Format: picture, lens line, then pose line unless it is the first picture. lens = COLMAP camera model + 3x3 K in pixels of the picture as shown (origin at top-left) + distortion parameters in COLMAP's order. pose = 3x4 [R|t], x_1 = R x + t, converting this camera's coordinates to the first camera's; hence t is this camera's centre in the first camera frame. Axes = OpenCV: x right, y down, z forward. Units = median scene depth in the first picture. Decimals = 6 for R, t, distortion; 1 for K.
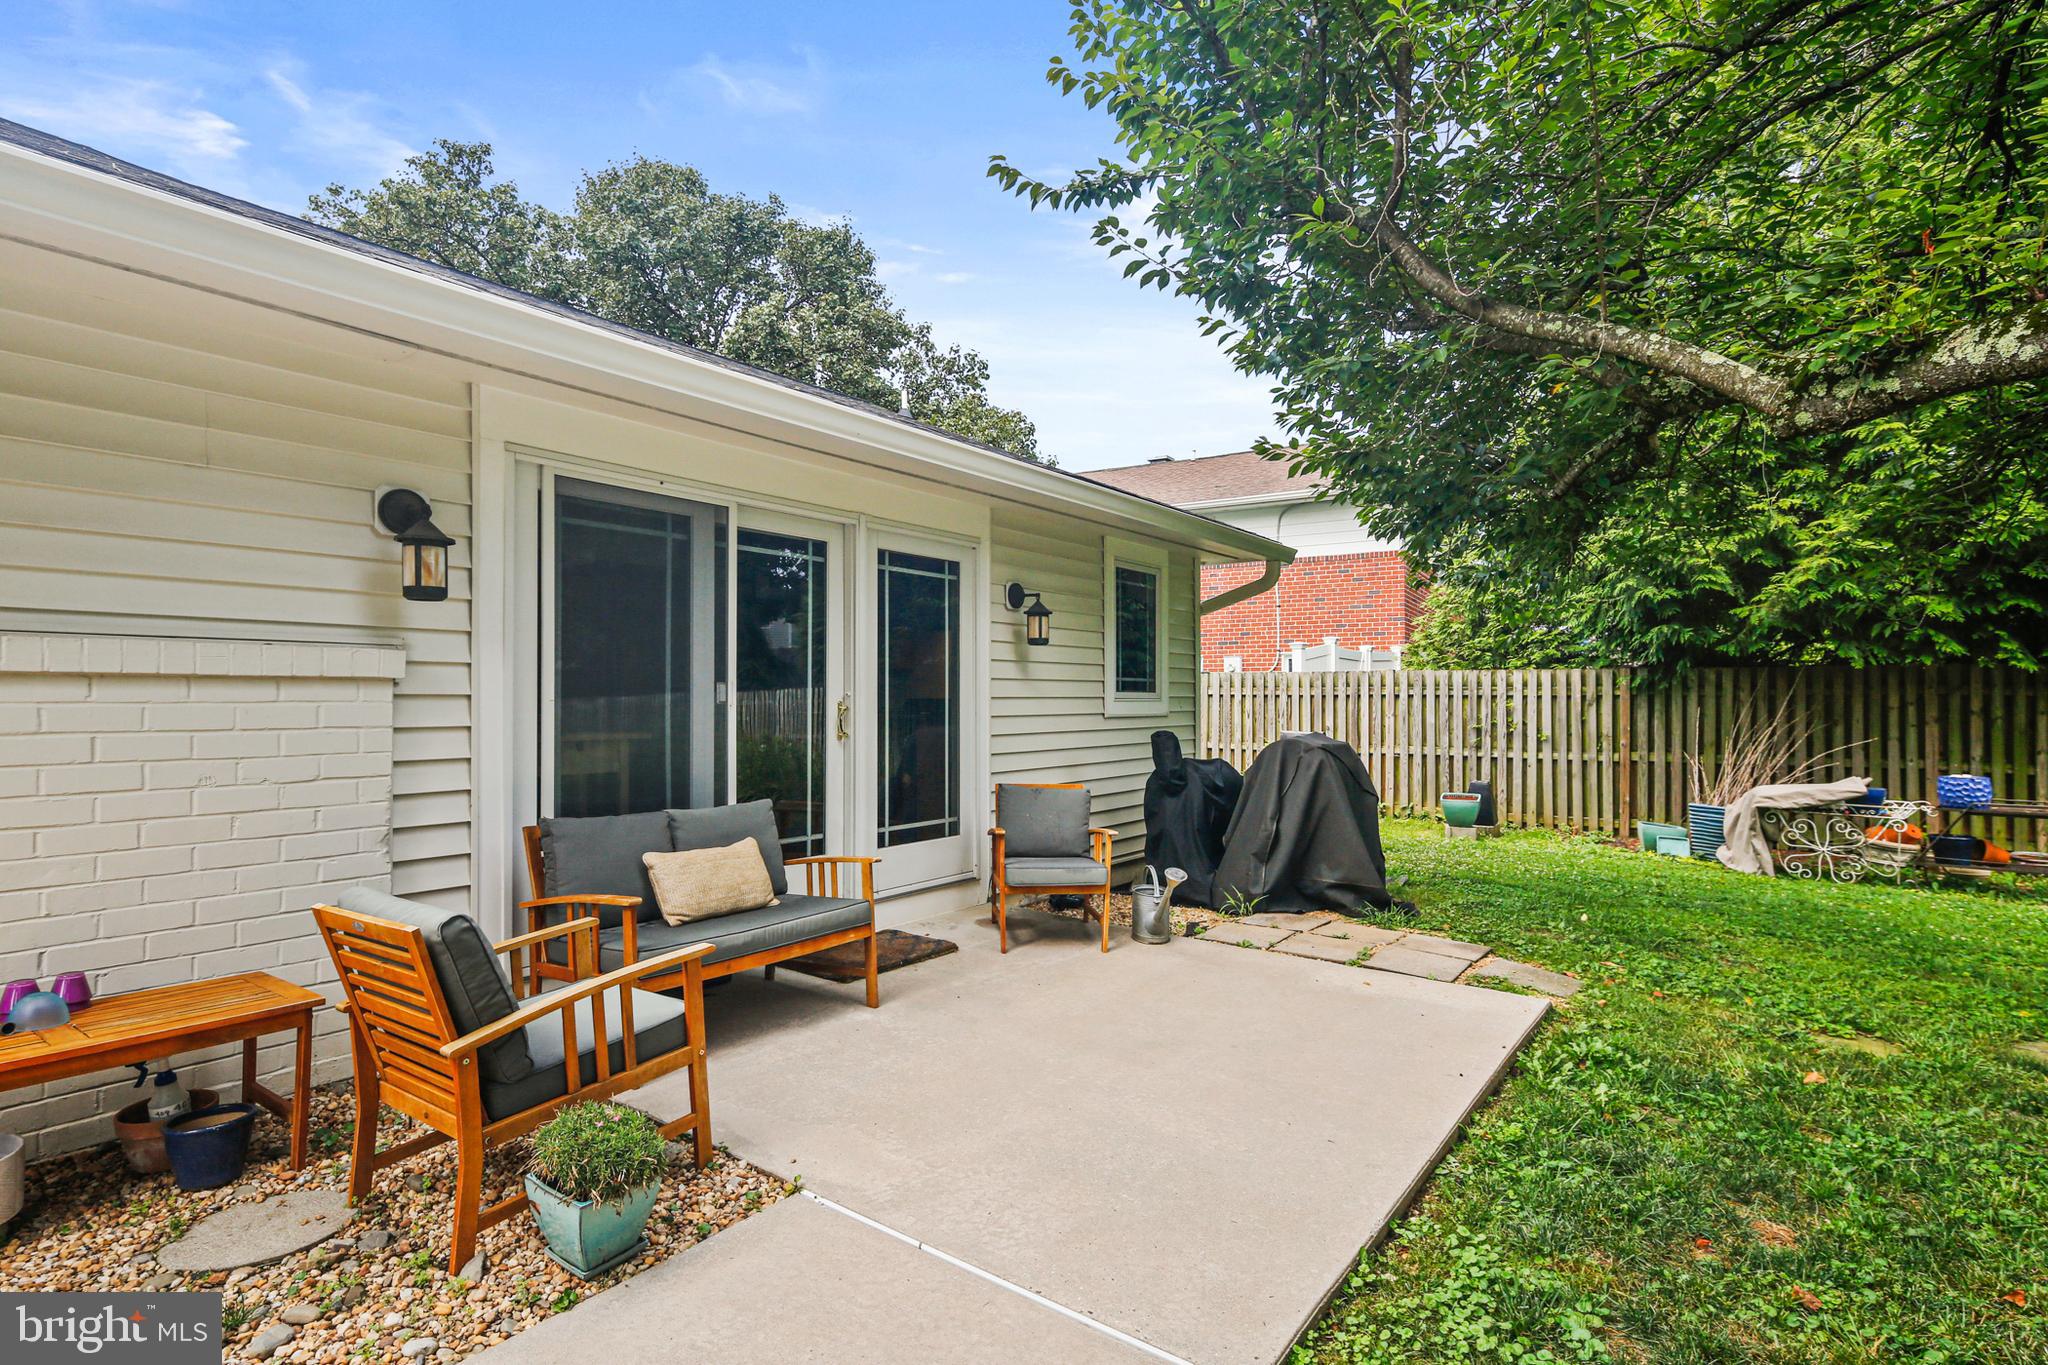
lens RADIAL K [[1027.2, 0, 1024.0], [0, 1027.2, 682.5], [0, 0, 1]] dist [0.000029, -0.000027]
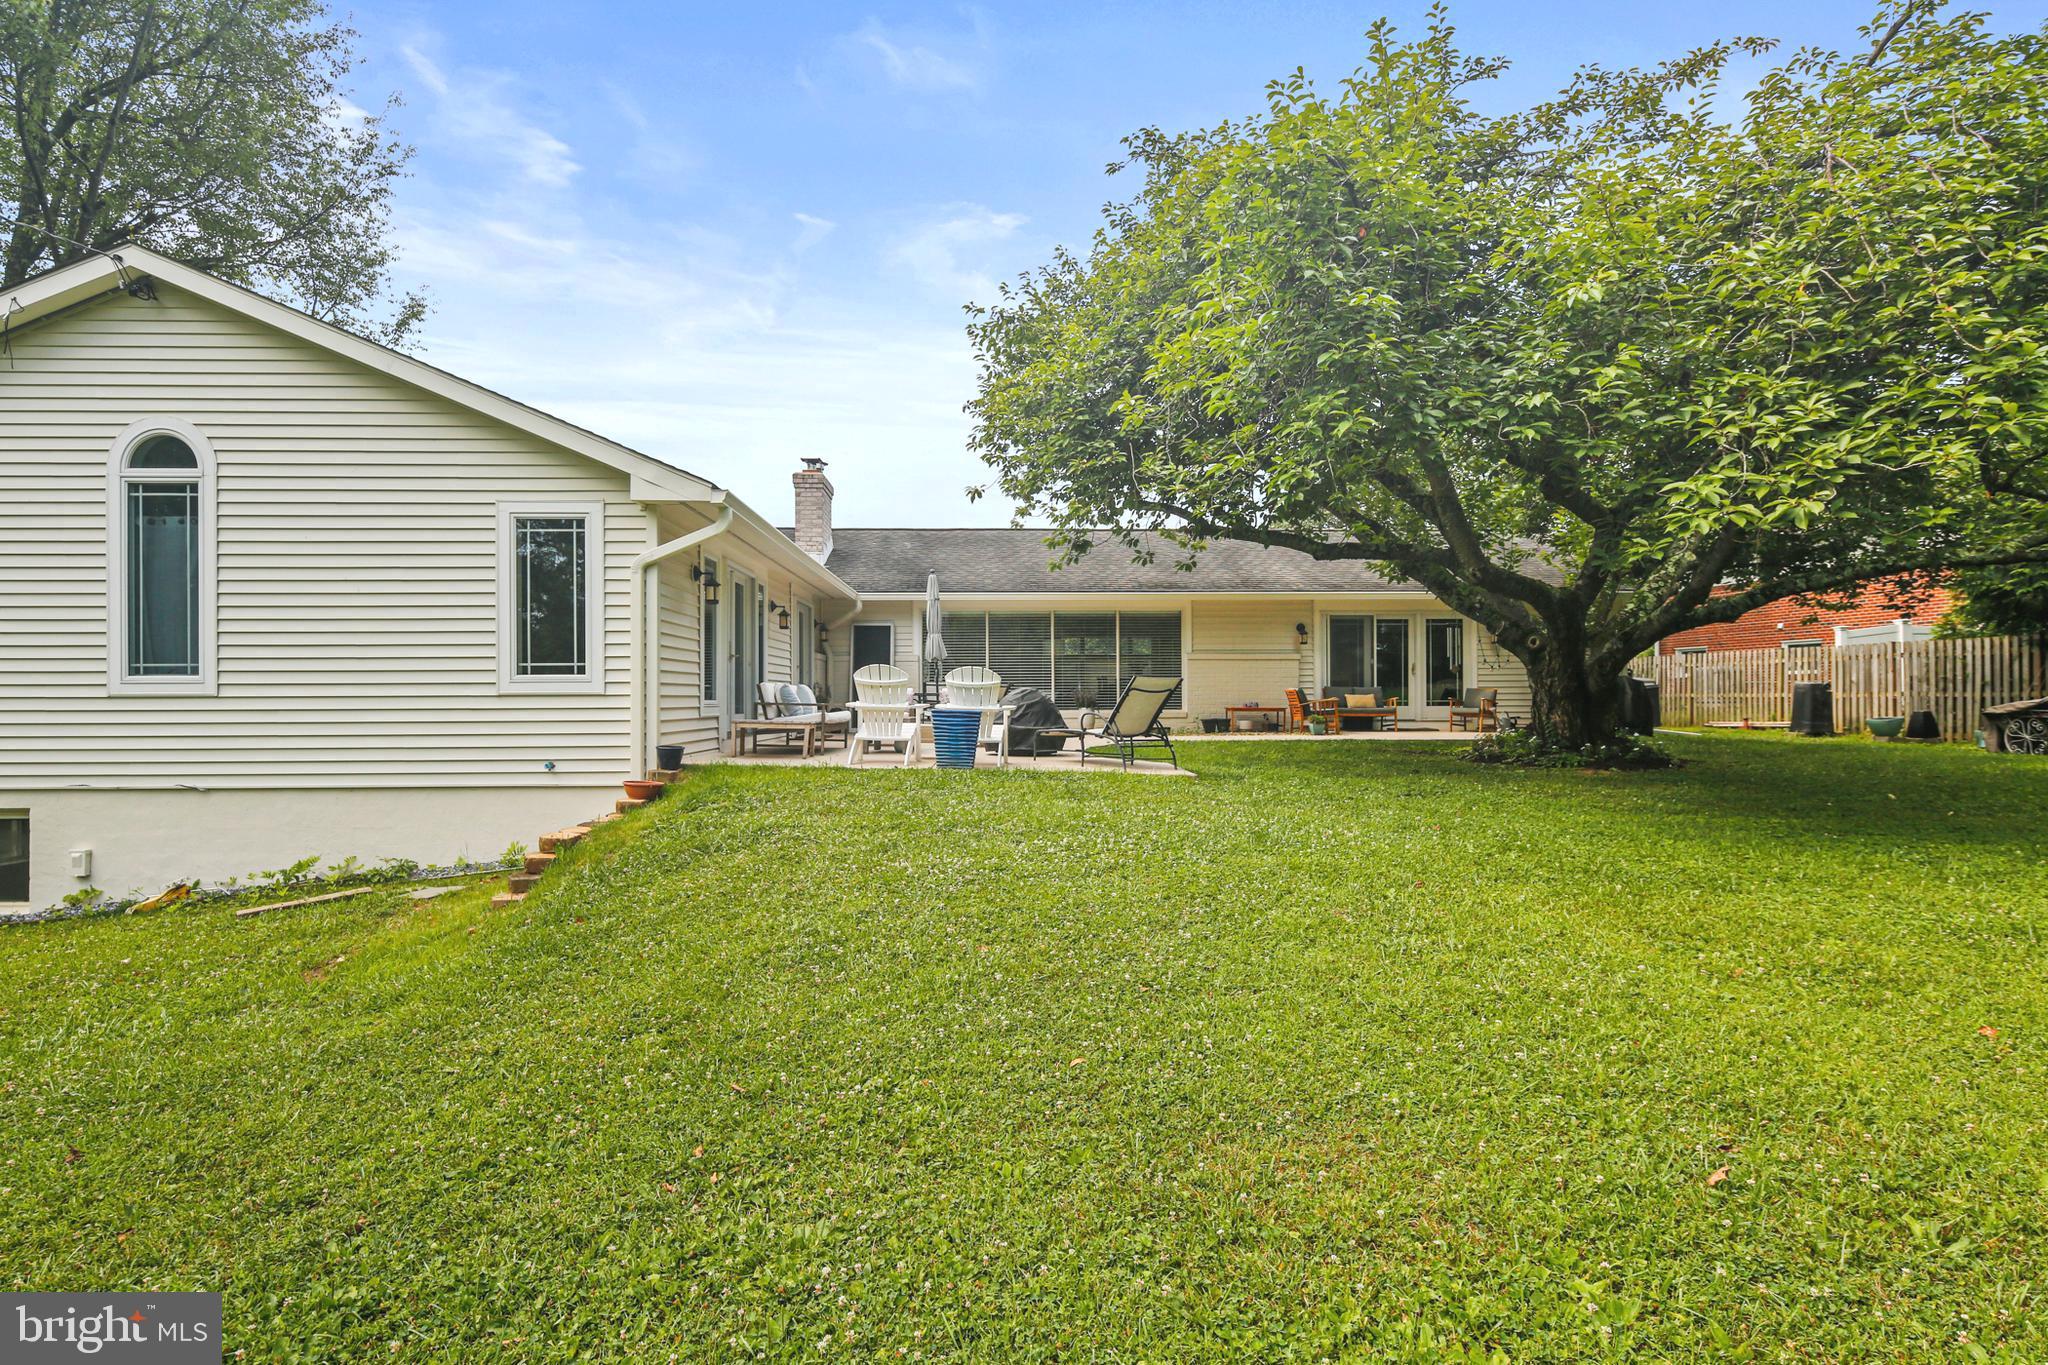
lens RADIAL K [[1002.4, 0, 1026.0], [0, 1002.4, 707.9], [0, 0, 1]] dist [-0.000826, -0.000211]
pose [[0.621827, 0.002956, -0.783149, 0.788439], [0.017075, 0.999704, 0.017331, 0.041365], [0.782969, -0.024149, 0.621592, -1.025502]]
